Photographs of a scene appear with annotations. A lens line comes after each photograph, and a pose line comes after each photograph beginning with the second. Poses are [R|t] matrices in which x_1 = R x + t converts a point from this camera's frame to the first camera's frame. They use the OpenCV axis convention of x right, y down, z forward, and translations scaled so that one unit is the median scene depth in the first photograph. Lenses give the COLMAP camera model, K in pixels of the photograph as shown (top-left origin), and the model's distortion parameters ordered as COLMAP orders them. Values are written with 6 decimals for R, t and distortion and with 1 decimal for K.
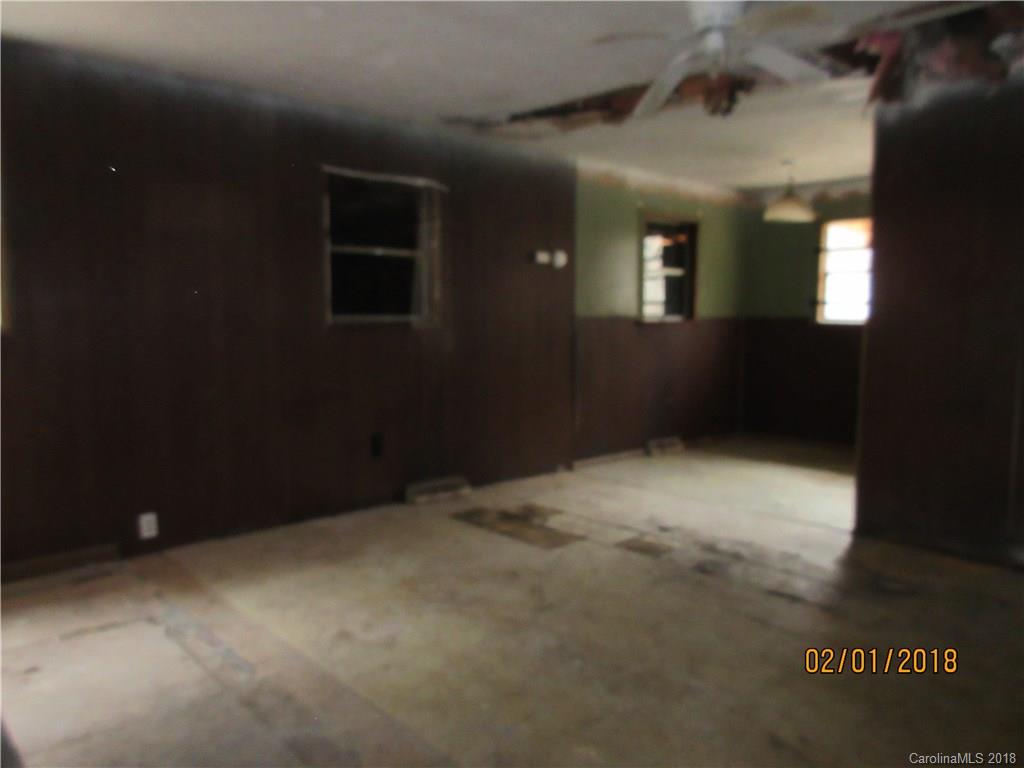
lens RADIAL K [[764.6, 0, 517.9], [0, 764.6, 385.1], [0, 0, 1]] dist [0.004751, 0.004512]
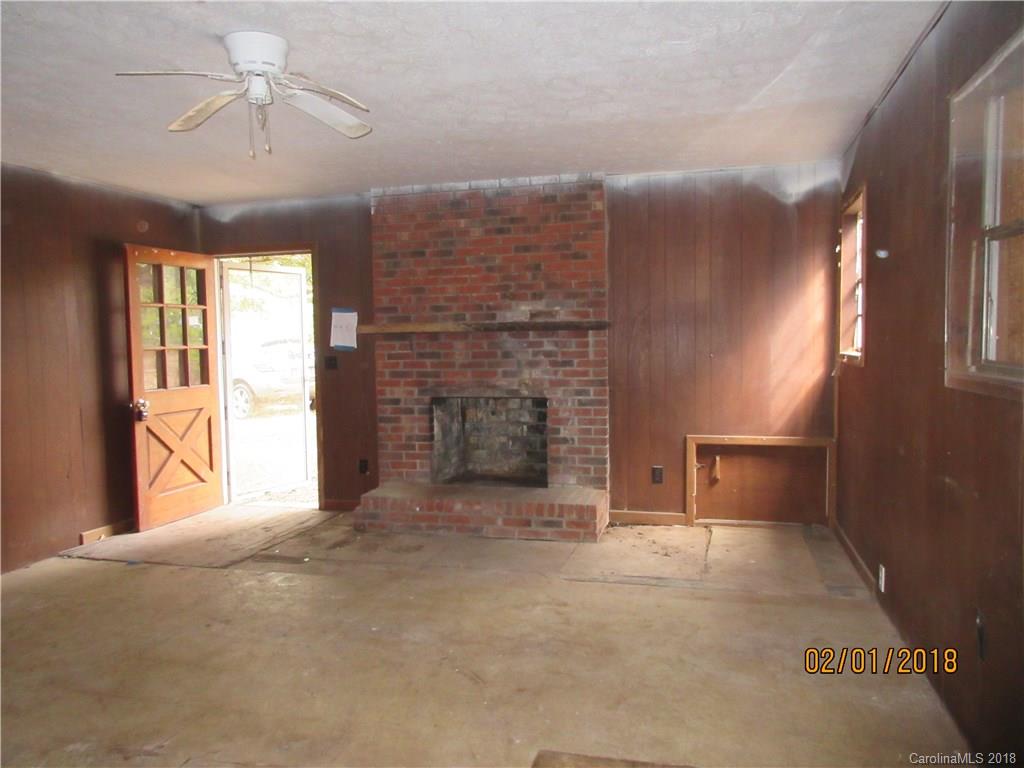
lens RADIAL K [[764.6, 0, 502.7], [0, 764.6, 383.8], [0, 0, 1]] dist [0.004751, 0.004512]
pose [[-0.843553, 0.039407, -0.535598, 0.470098], [-0.047715, 0.987861, 0.147834, -0.195802], [0.534921, 0.150262, -0.831433, 1.765281]]
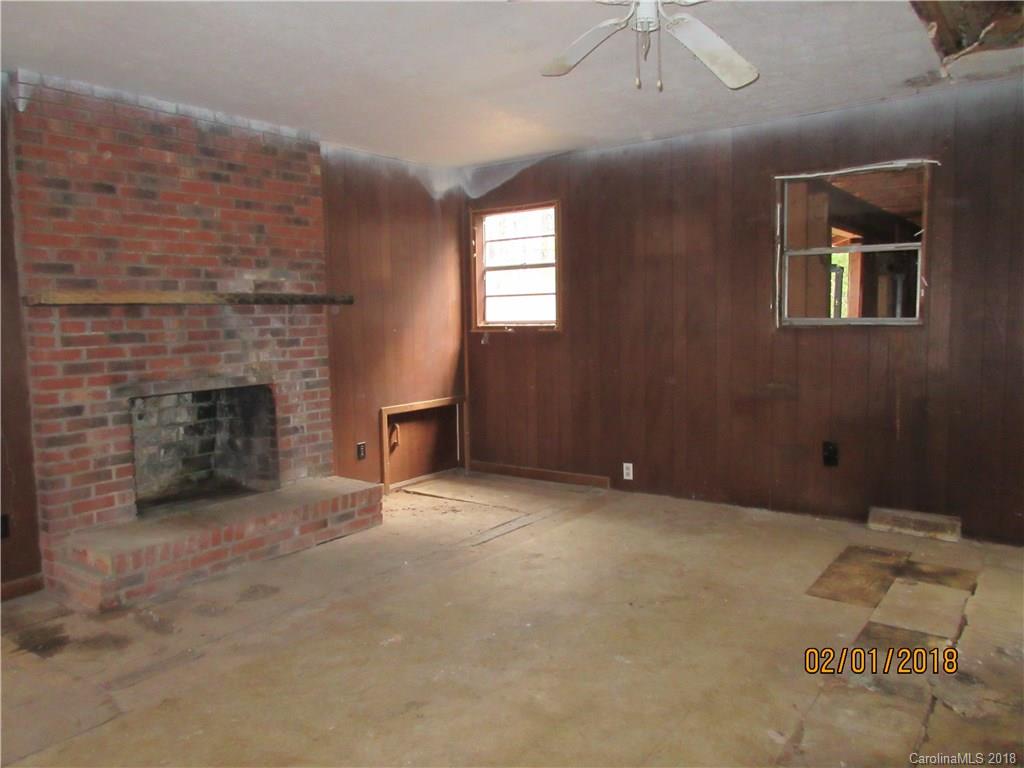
lens RADIAL K [[764.6, 0, 517.8], [0, 764.6, 383.3], [0, 0, 1]] dist [0.004751, 0.004512]
pose [[0.189487, 0.077222, -0.978842, 0.973985], [-0.082484, 0.994631, 0.062500, -0.053391], [0.978412, 0.068896, 0.194839, 0.619865]]
